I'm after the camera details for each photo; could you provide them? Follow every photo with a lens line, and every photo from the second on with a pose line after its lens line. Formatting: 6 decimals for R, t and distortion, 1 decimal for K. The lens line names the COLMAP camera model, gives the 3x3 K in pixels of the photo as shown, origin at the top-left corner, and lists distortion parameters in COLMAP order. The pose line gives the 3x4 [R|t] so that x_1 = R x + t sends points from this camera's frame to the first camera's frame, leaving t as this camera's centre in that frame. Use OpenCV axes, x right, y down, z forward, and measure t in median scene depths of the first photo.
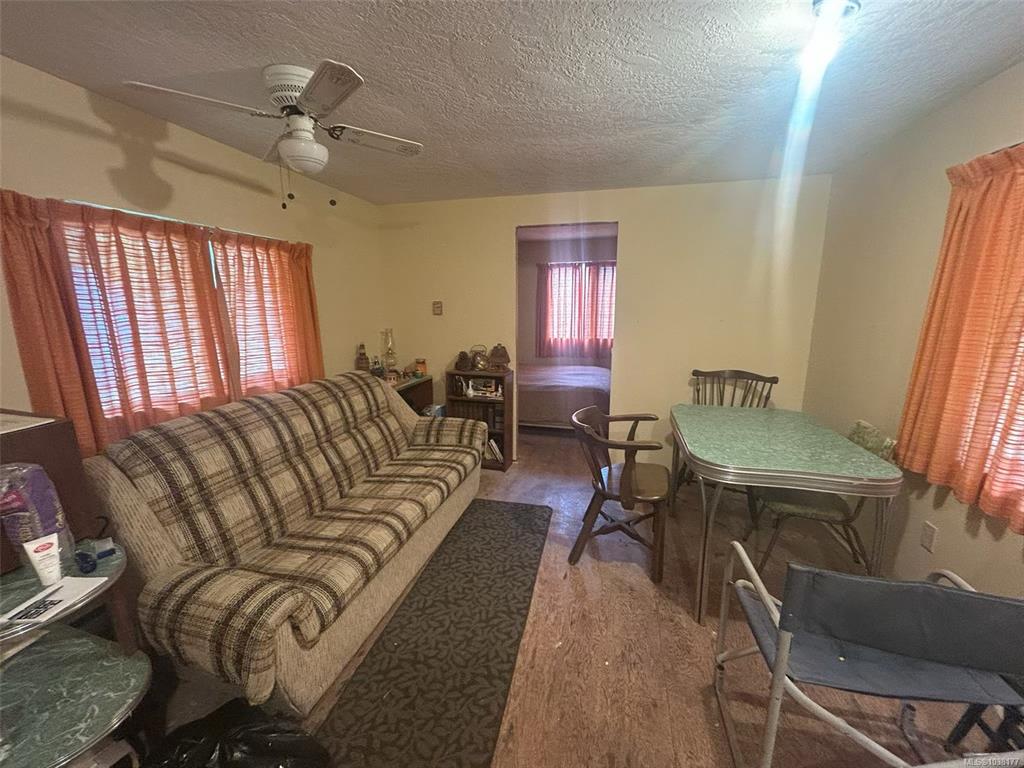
lens RADIAL K [[410.8, 0, 511.3], [0, 410.8, 386.1], [0, 0, 1]] dist [-0.003152, -0.000204]
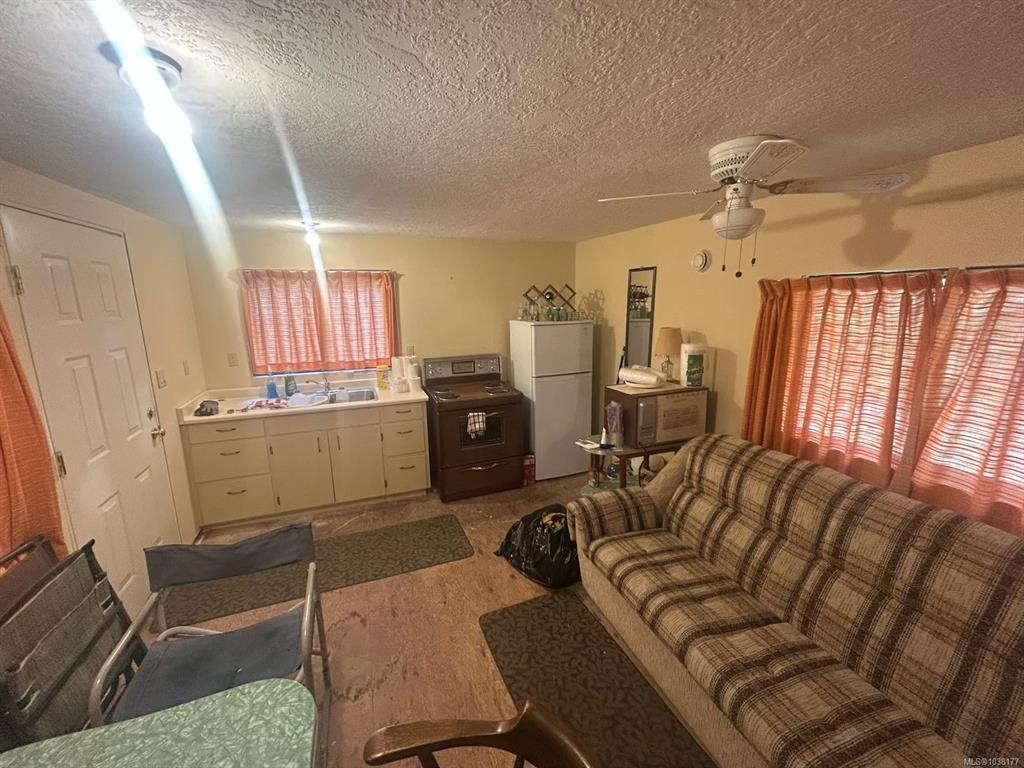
lens RADIAL K [[410.8, 0, 507.6], [0, 410.8, 385.2], [0, 0, 1]] dist [-0.003152, -0.000204]
pose [[-0.824772, 0.136773, -0.548675, 0.489791], [-0.093476, 0.923979, 0.370843, -0.486622], [0.557685, 0.357149, -0.749287, 1.470618]]
